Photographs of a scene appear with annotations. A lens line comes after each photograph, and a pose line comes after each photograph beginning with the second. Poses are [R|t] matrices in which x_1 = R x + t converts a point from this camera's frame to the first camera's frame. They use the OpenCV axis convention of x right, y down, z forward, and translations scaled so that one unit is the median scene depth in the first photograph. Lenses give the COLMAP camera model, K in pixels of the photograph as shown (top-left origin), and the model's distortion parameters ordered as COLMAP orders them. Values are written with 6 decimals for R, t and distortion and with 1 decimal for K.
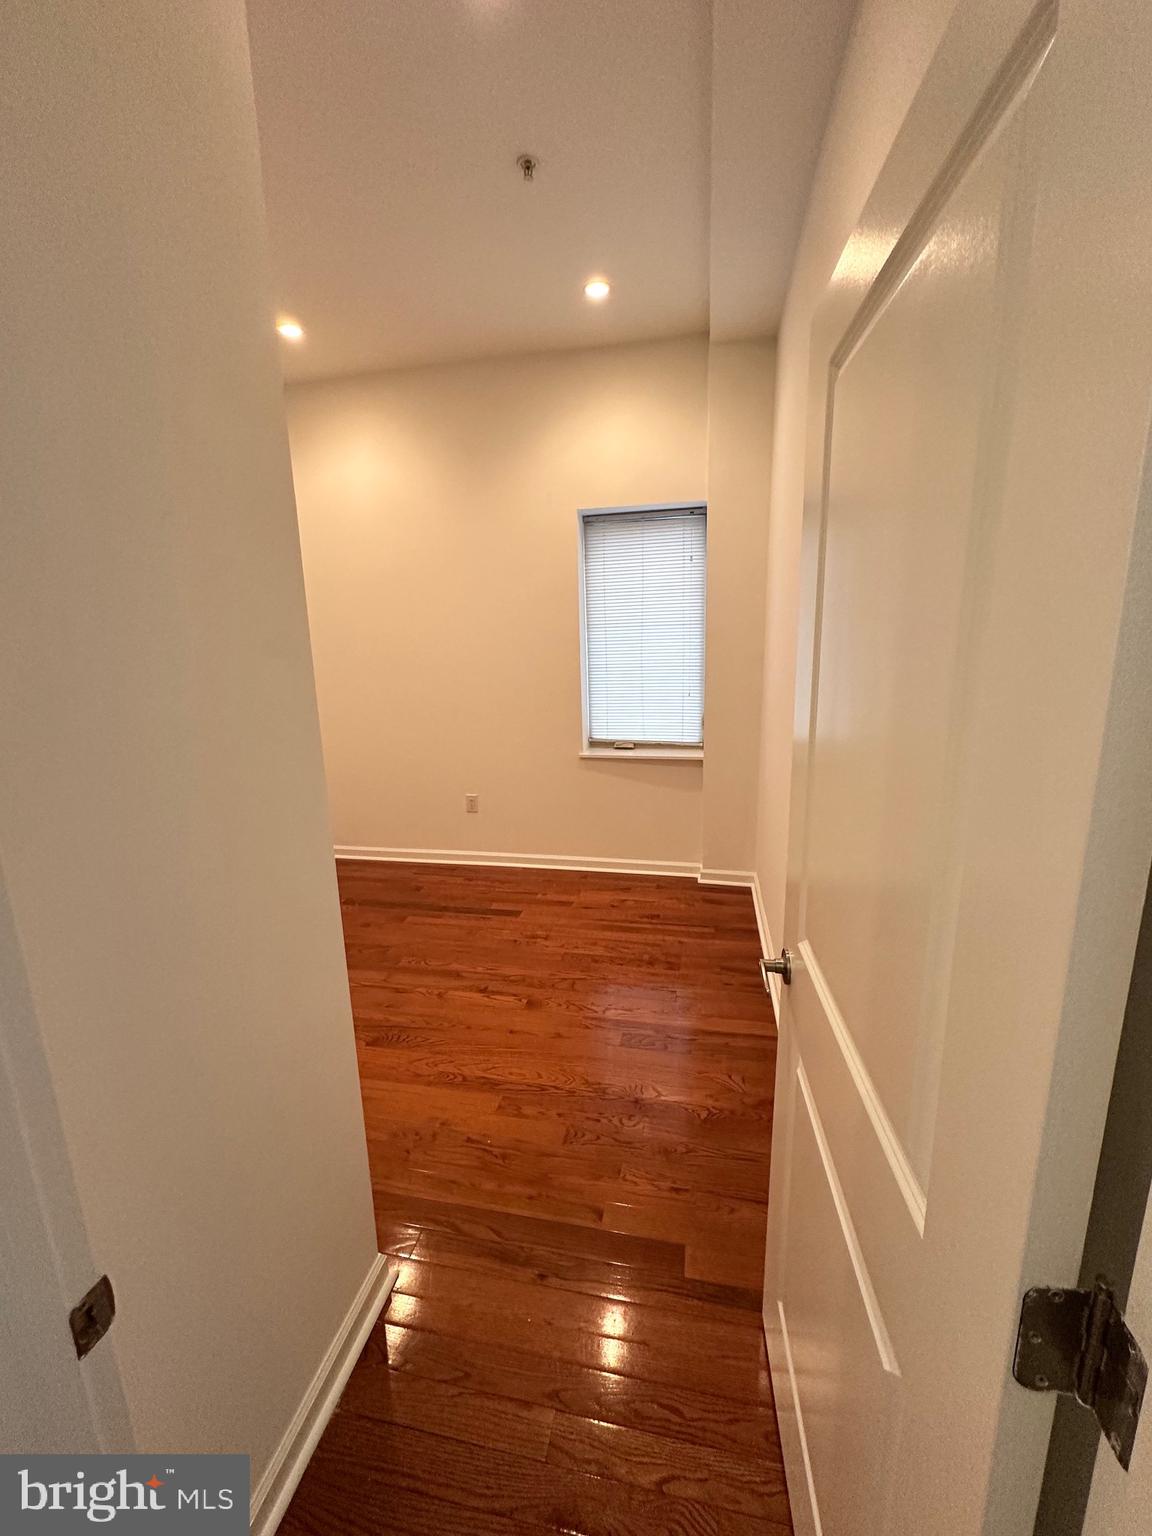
lens RADIAL K [[611.6, 0, 576.0], [0, 611.6, 768.0], [0, 0, 1]] dist [-0.000493, -0.000096]
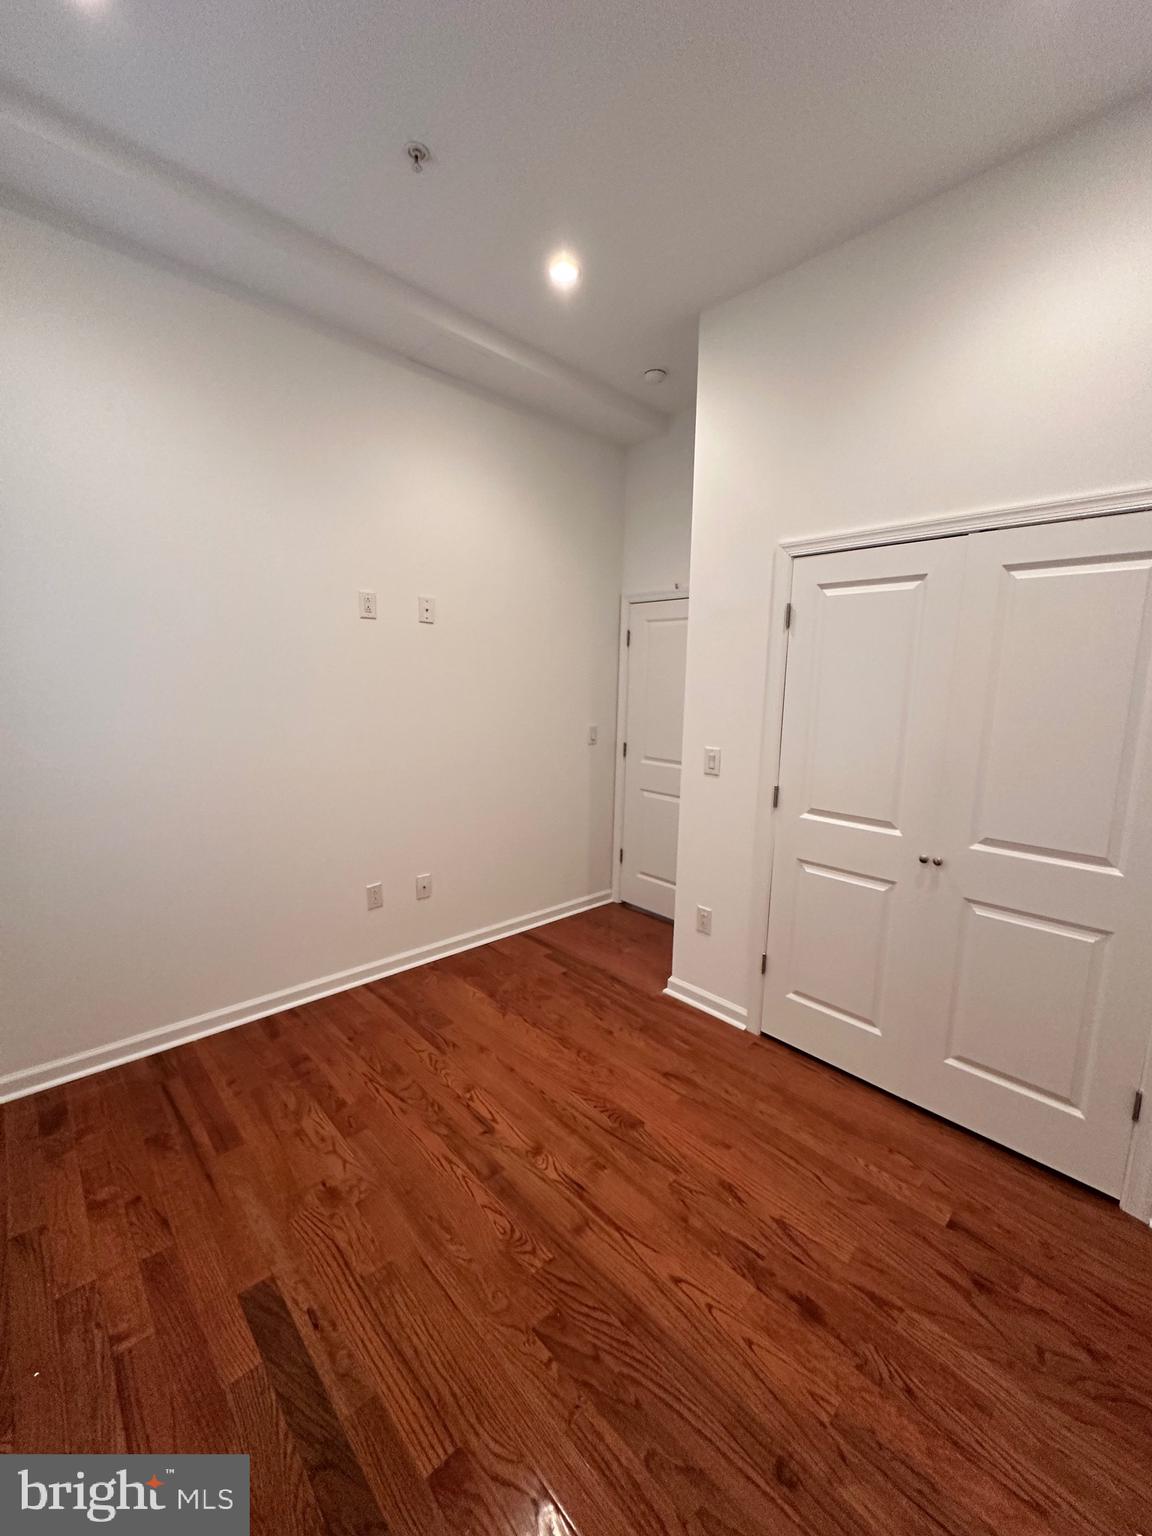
lens RADIAL K [[611.6, 0, 576.0], [0, 611.6, 768.0], [0, 0, 1]] dist [-0.000493, -0.000096]
pose [[-0.818883, -0.077087, 0.568761, -0.696857], [0.117018, 0.947704, 0.296925, -0.307376], [-0.561906, 0.309702, -0.767038, 1.504391]]
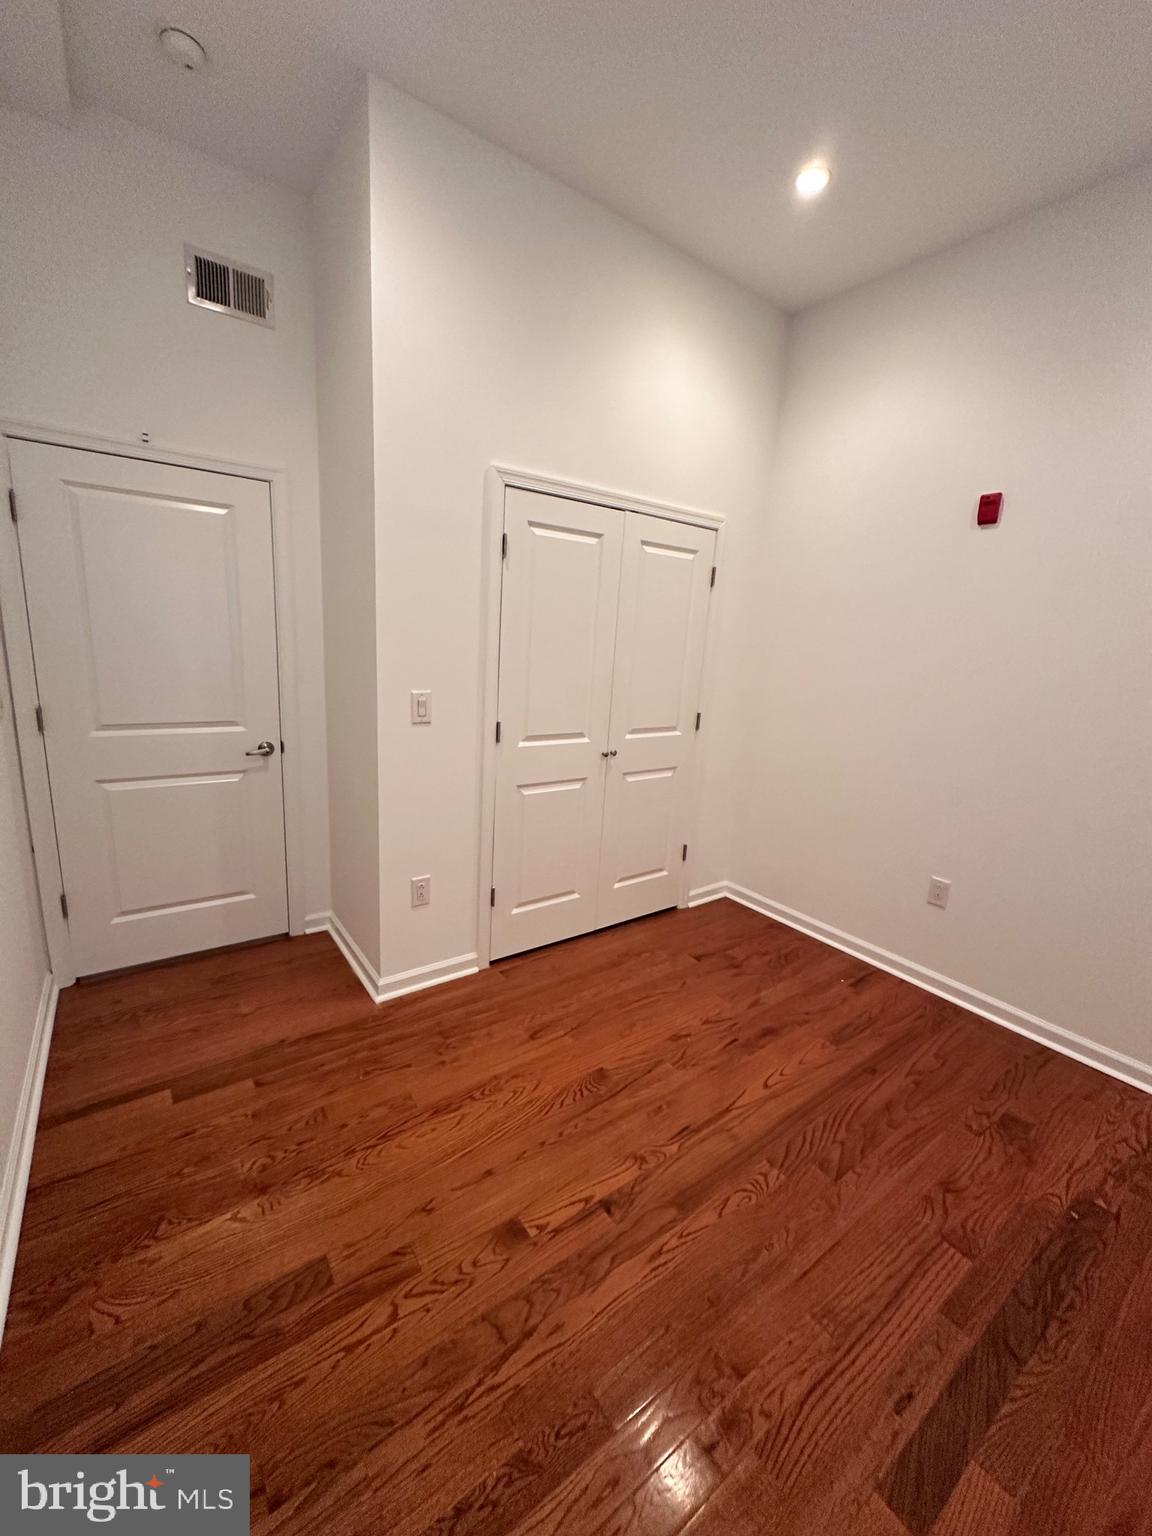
lens RADIAL K [[611.6, 0, 576.0], [0, 611.6, 768.0], [0, 0, 1]] dist [-0.000493, -0.000096]
pose [[-0.675771, 0.144879, -0.722733, 0.260776], [-0.192295, 0.911892, 0.362597, -0.260798], [0.711587, 0.384011, -0.588371, 1.266061]]
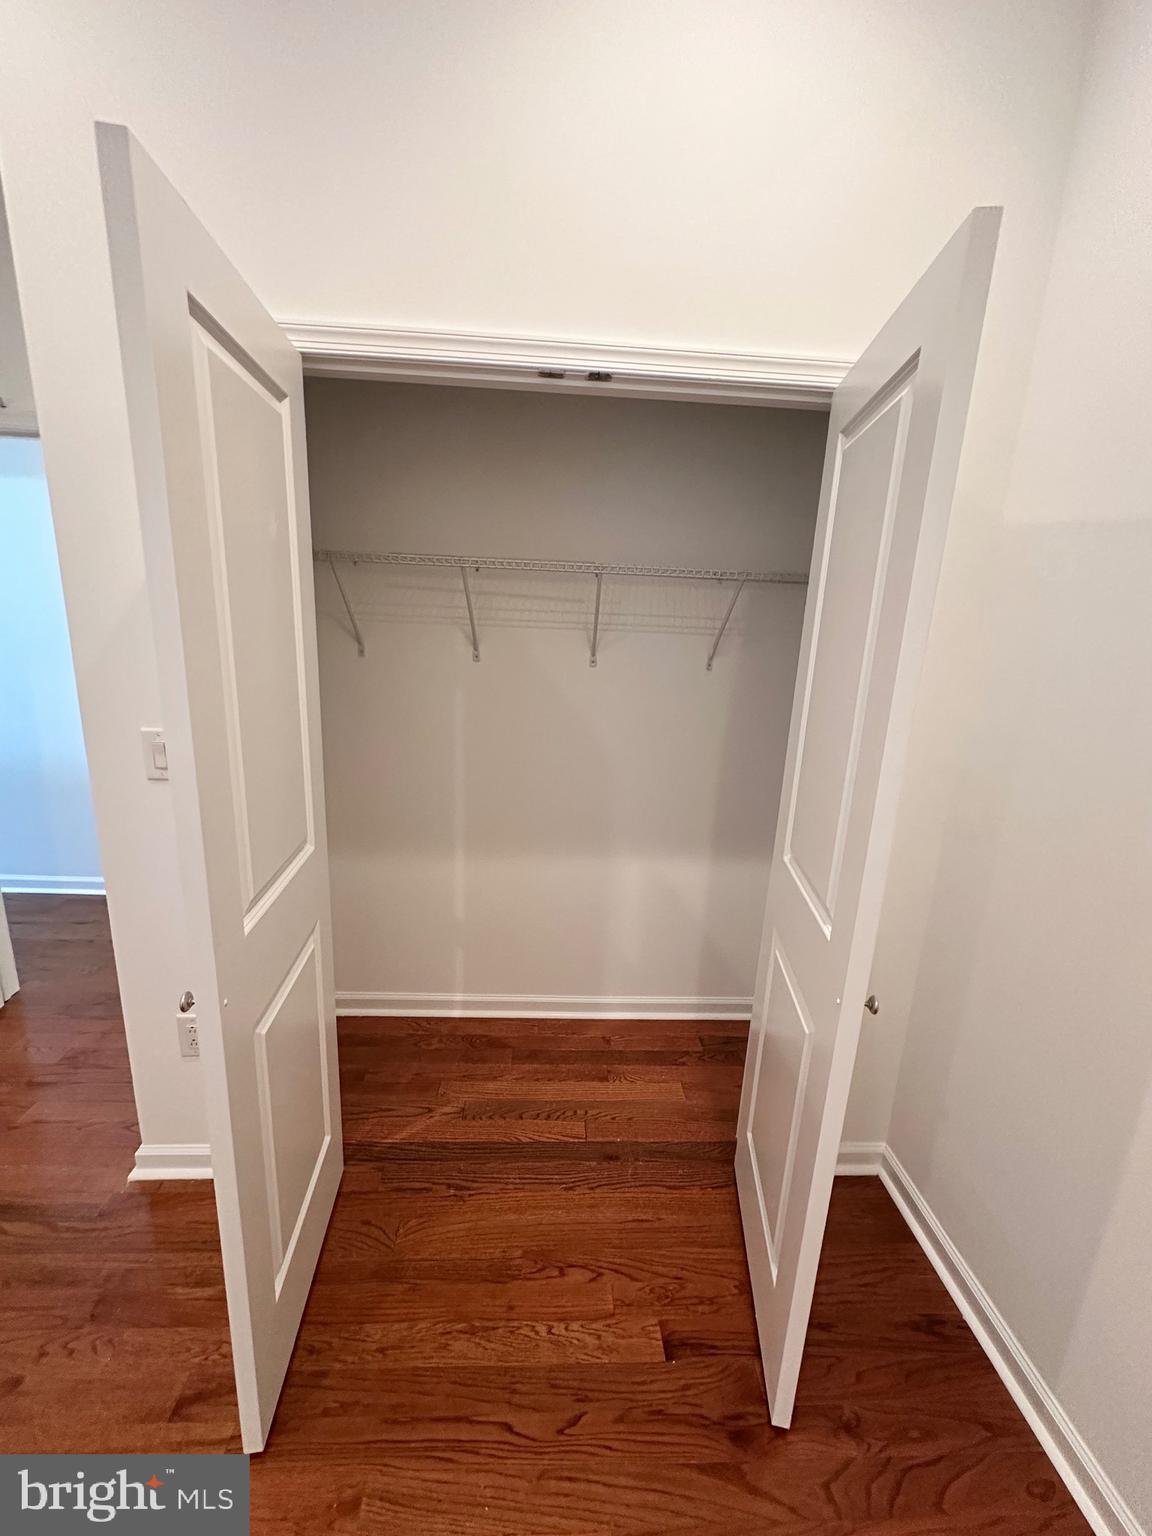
lens RADIAL K [[607.7, 0, 576.0], [0, 607.7, 768.0], [0, 0, 1]] dist [-0.000126, -0.000240]
pose [[-0.969380, 0.040412, -0.242217, -0.506937], [-0.068132, 0.903380, 0.423393, -0.216995], [0.235924, 0.426932, -0.872966, 1.106658]]
